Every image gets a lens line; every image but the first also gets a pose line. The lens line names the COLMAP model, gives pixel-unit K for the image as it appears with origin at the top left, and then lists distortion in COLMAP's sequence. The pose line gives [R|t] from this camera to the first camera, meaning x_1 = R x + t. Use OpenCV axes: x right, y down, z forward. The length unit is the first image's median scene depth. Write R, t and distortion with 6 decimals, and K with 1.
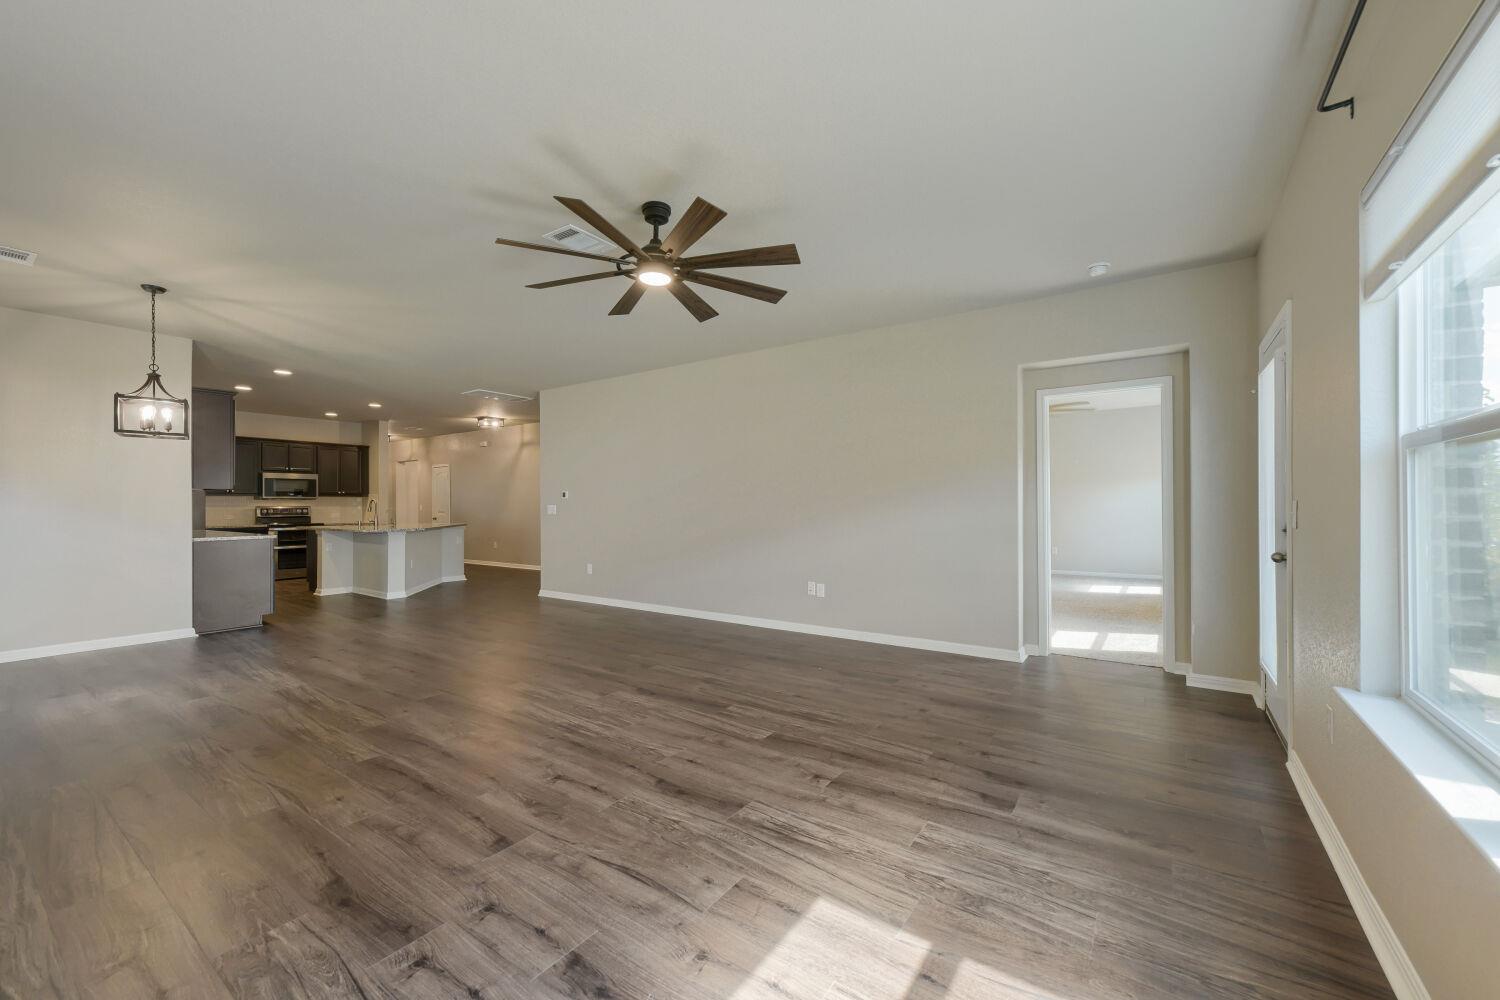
lens RADIAL K [[593.5, 0, 752.0], [0, 593.5, 505.0], [0, 0, 1]] dist [-0.002008, 0.000093]
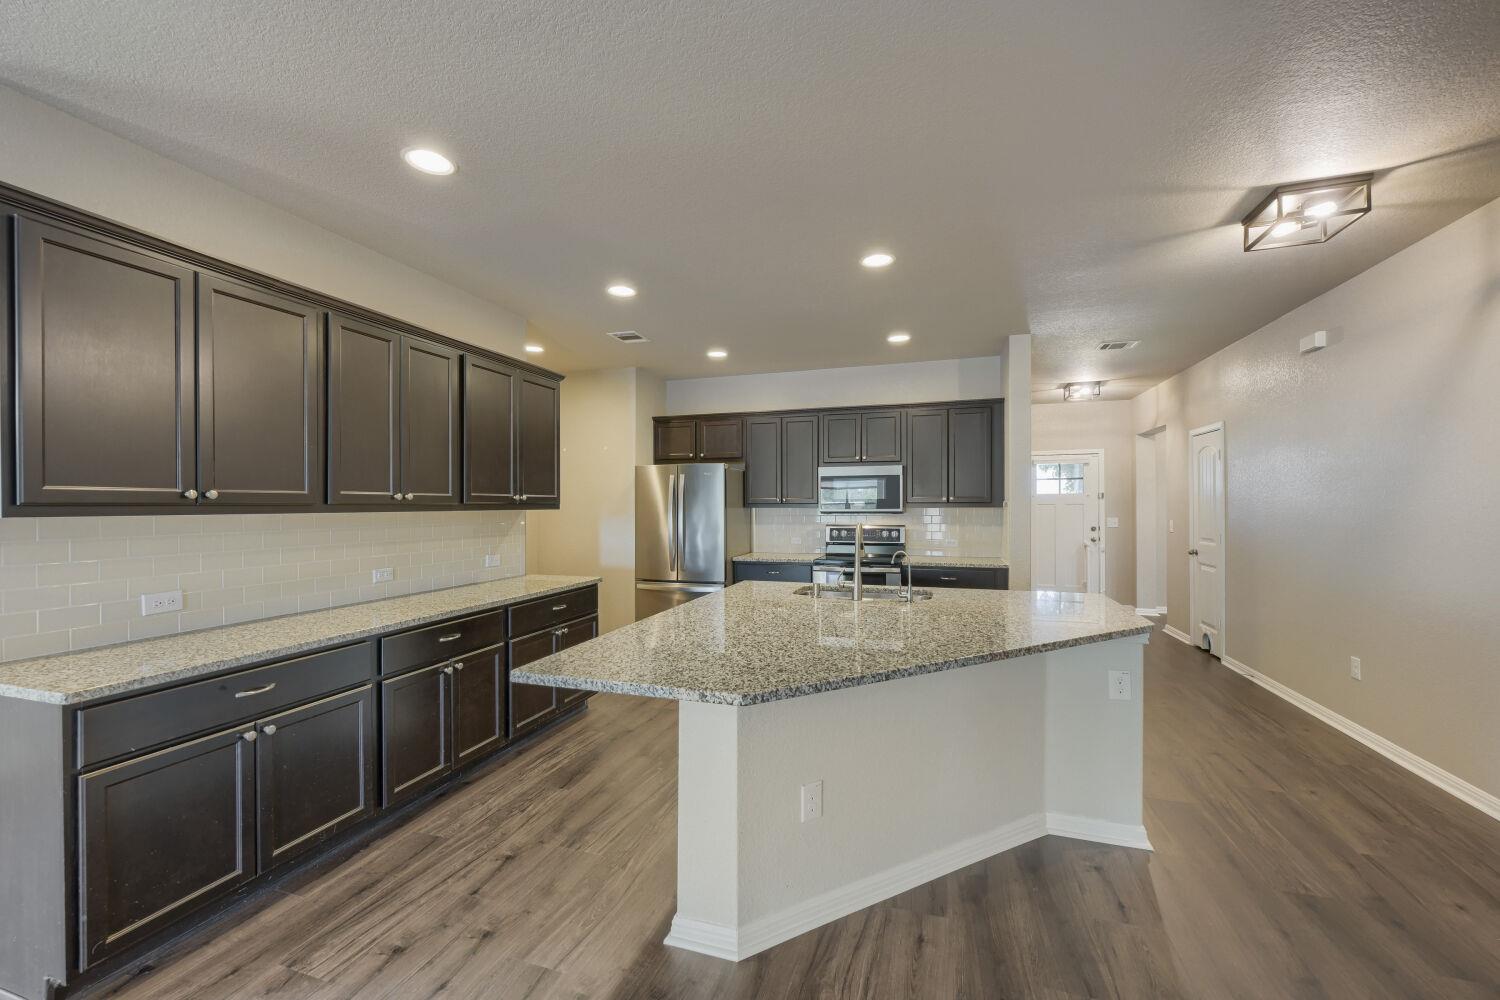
lens RADIAL K [[593.5, 0, 752.0], [0, 593.5, 505.0], [0, 0, 1]] dist [-0.002008, 0.000093]
pose [[0.293473, 0.002260, -0.955965, -1.055506], [0.002870, 0.999991, 0.003245, -0.070943], [0.955963, -0.003696, 0.293464, 2.767099]]
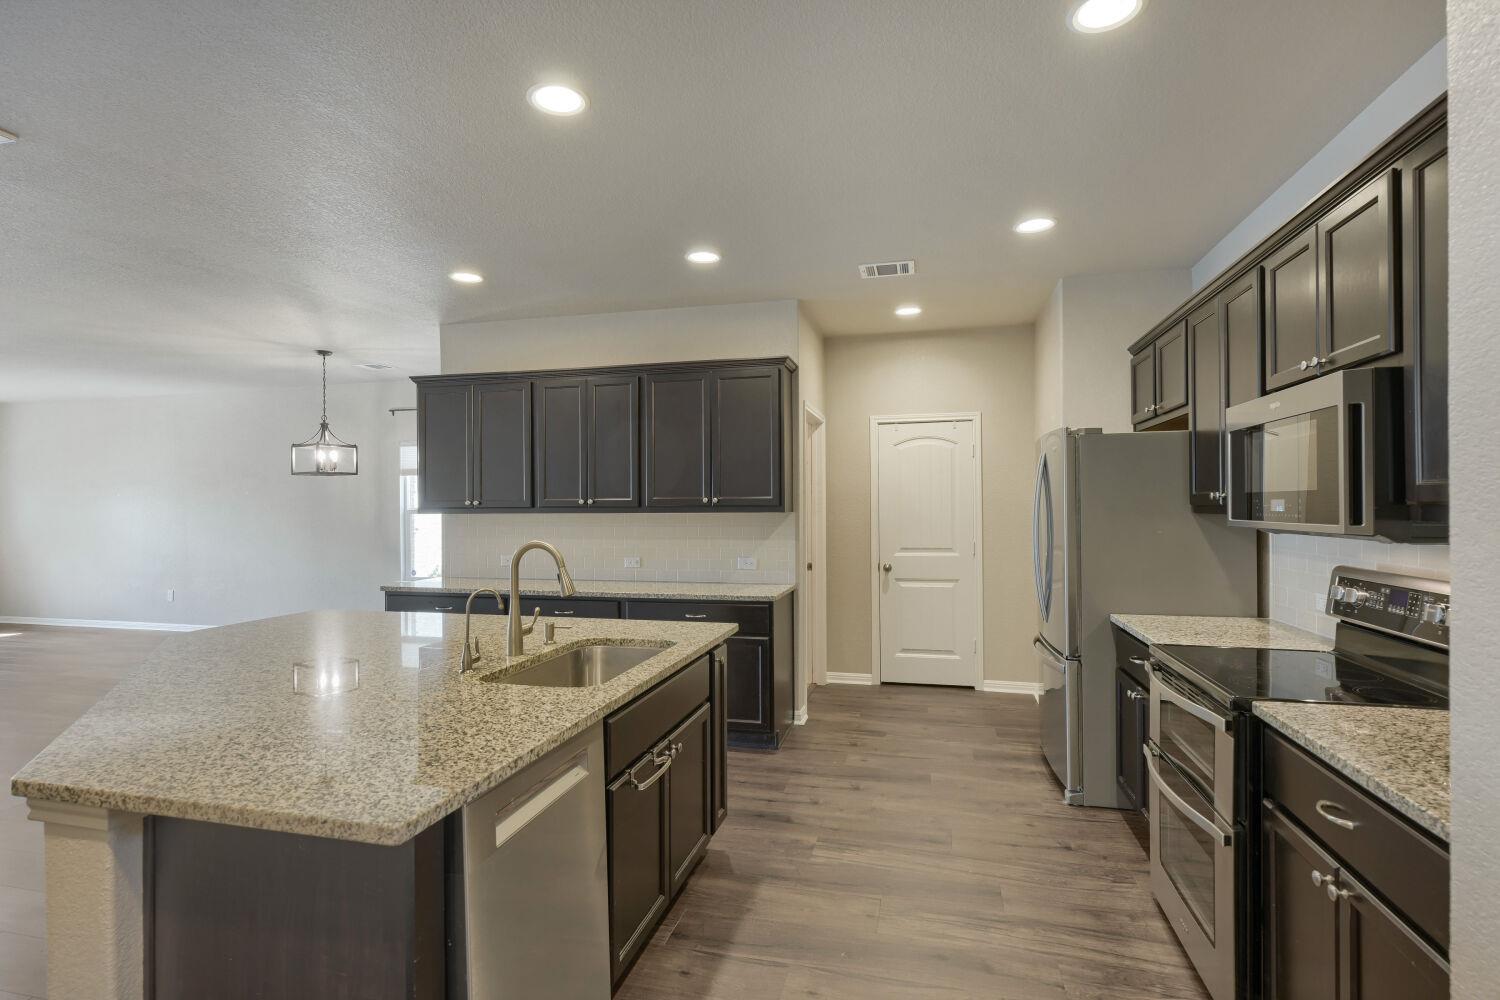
lens RADIAL K [[712.4, 0, 757.7], [0, 712.4, 501.6], [0, 0, 1]] dist [0.001608, 0.000078]
pose [[-0.938290, 0.005168, -0.345811, -2.101612], [0.007366, 0.999960, -0.005044, -0.074021], [0.345771, -0.007280, -0.938291, 4.225729]]
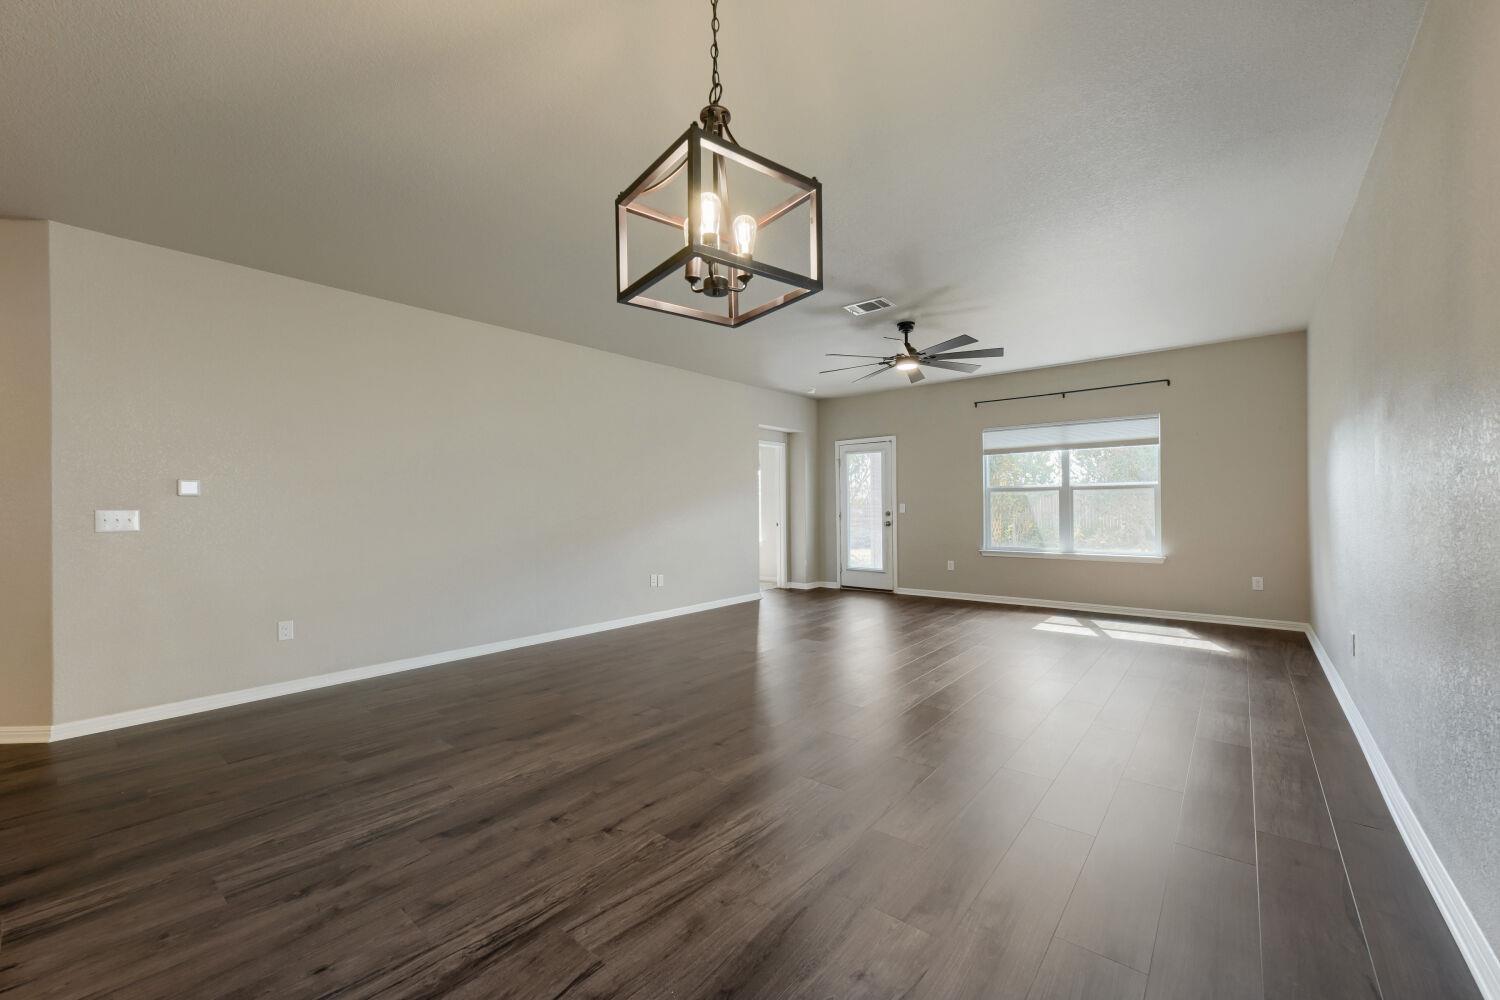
lens RADIAL K [[593.5, 0, 752.0], [0, 593.5, 505.0], [0, 0, 1]] dist [-0.002008, 0.000093]
pose [[0.087706, 0.002412, 0.996144, -2.111378], [0.008150, 0.999962, -0.003139, 0.006204], [-0.996113, 0.008394, 0.087683, 1.520393]]
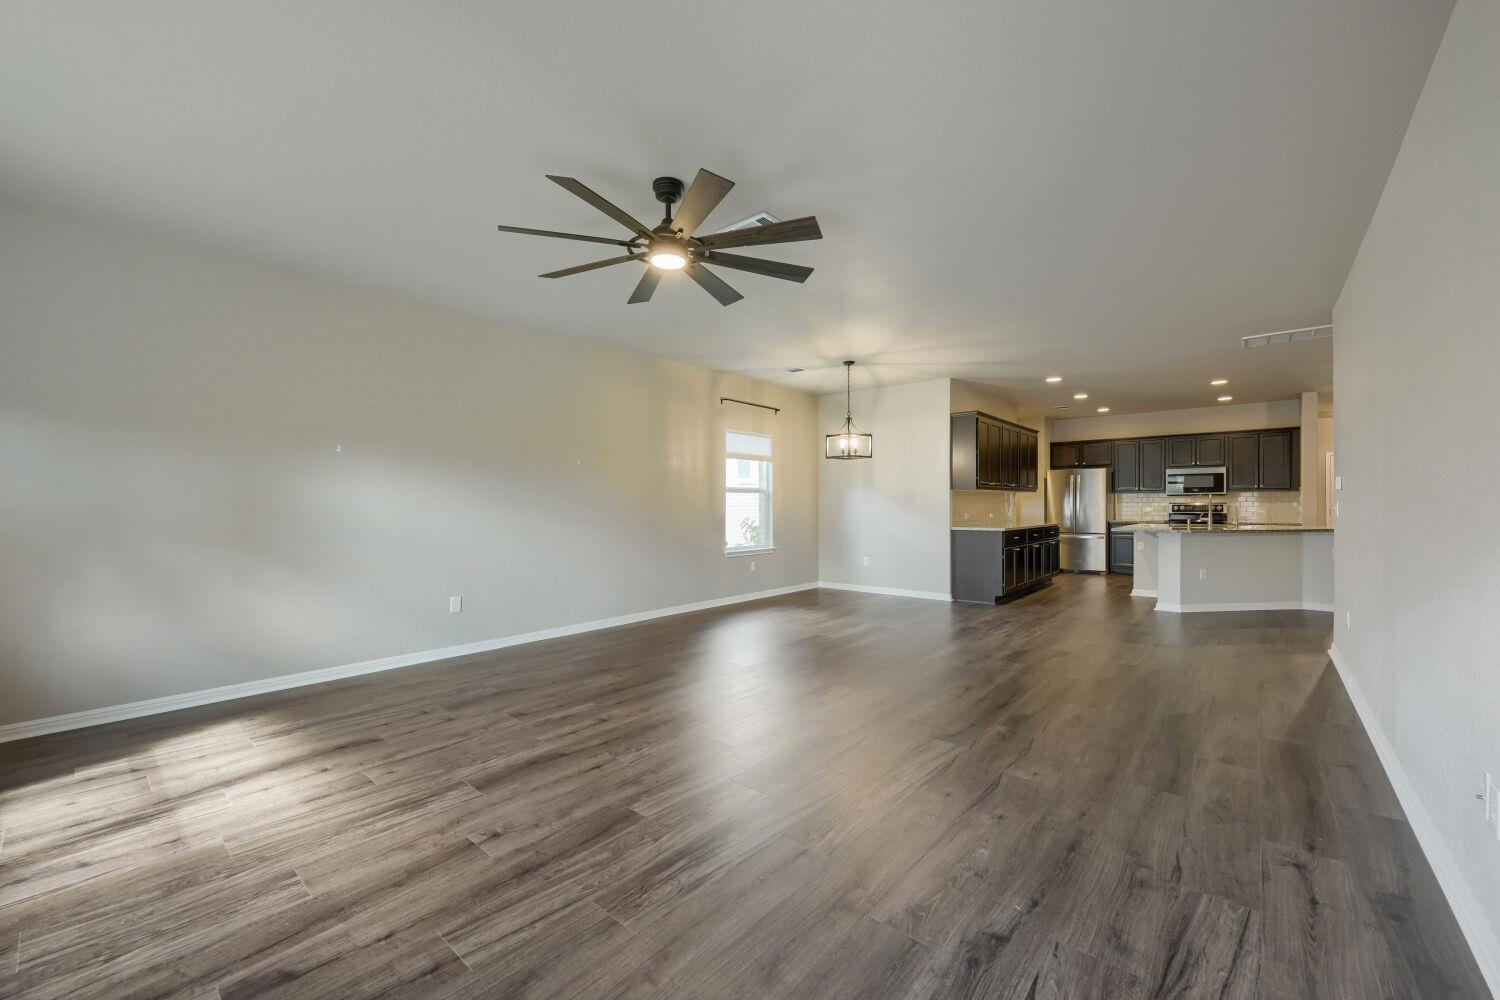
lens RADIAL K [[593.5, 0, 752.0], [0, 593.5, 505.0], [0, 0, 1]] dist [-0.002008, 0.000093]
pose [[-0.100120, 0.003706, -0.994968, 0.890752], [0.003714, 0.999987, 0.003351, 0.000656], [0.994968, -0.003360, -0.100133, 1.441502]]
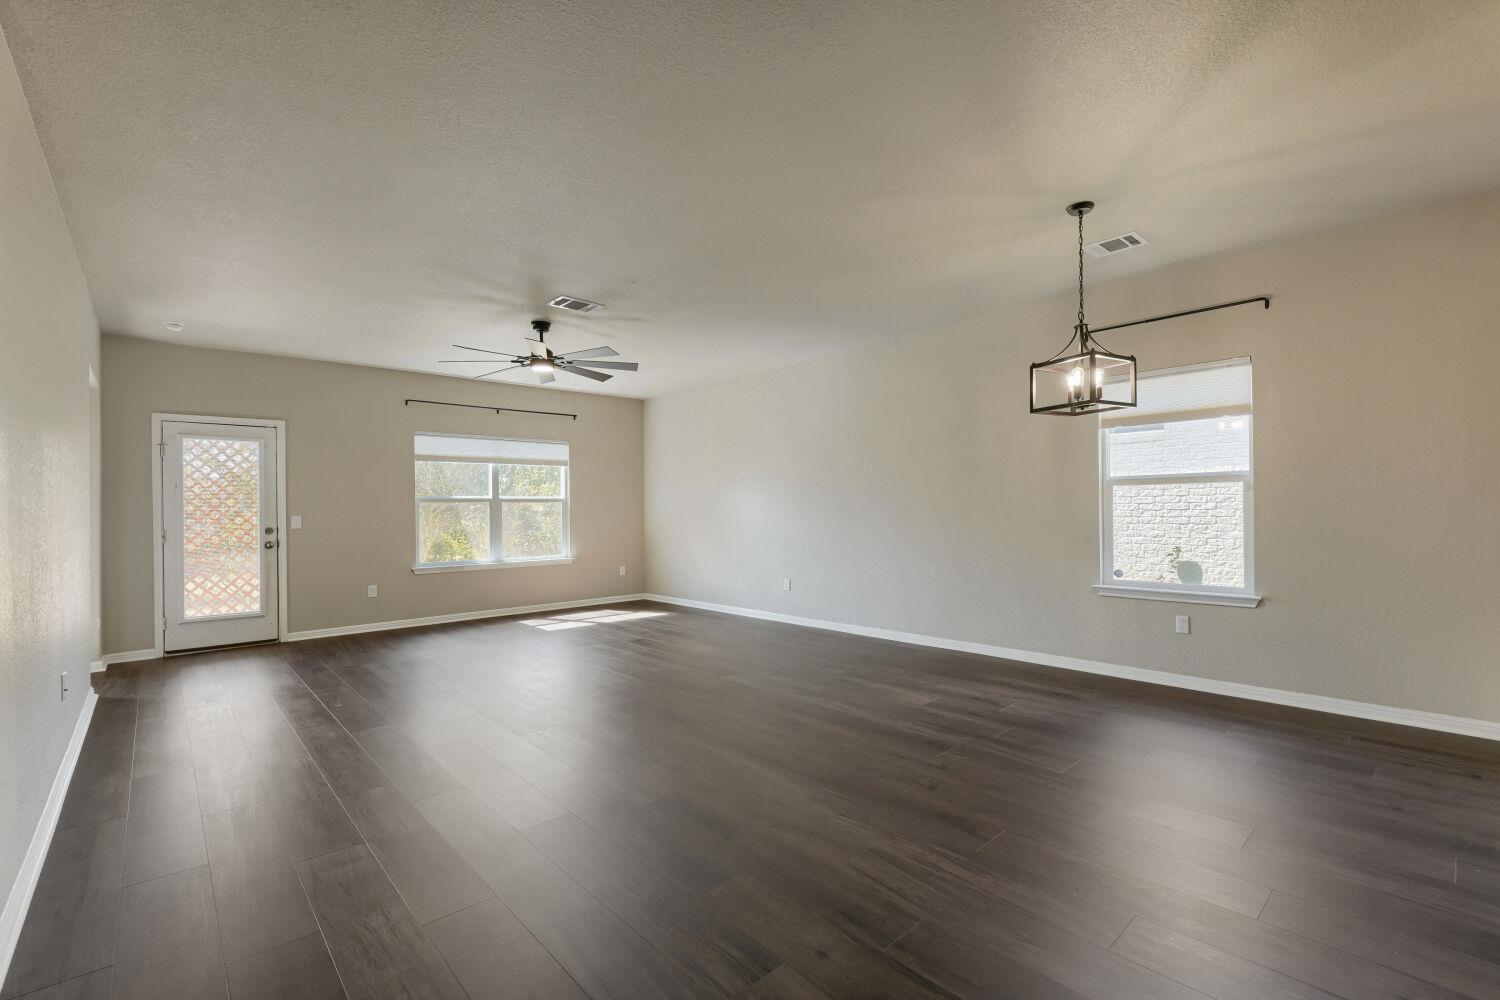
lens RADIAL K [[653.6, 0, 756.0], [0, 653.6, 505.7], [0, 0, 1]] dist [-0.000573, -0.000087]
pose [[-0.973073, 0.017244, 0.229850, -1.255724], [0.015525, 0.999836, -0.009284, 0.007035], [-0.229973, -0.005466, -0.973182, 2.974385]]
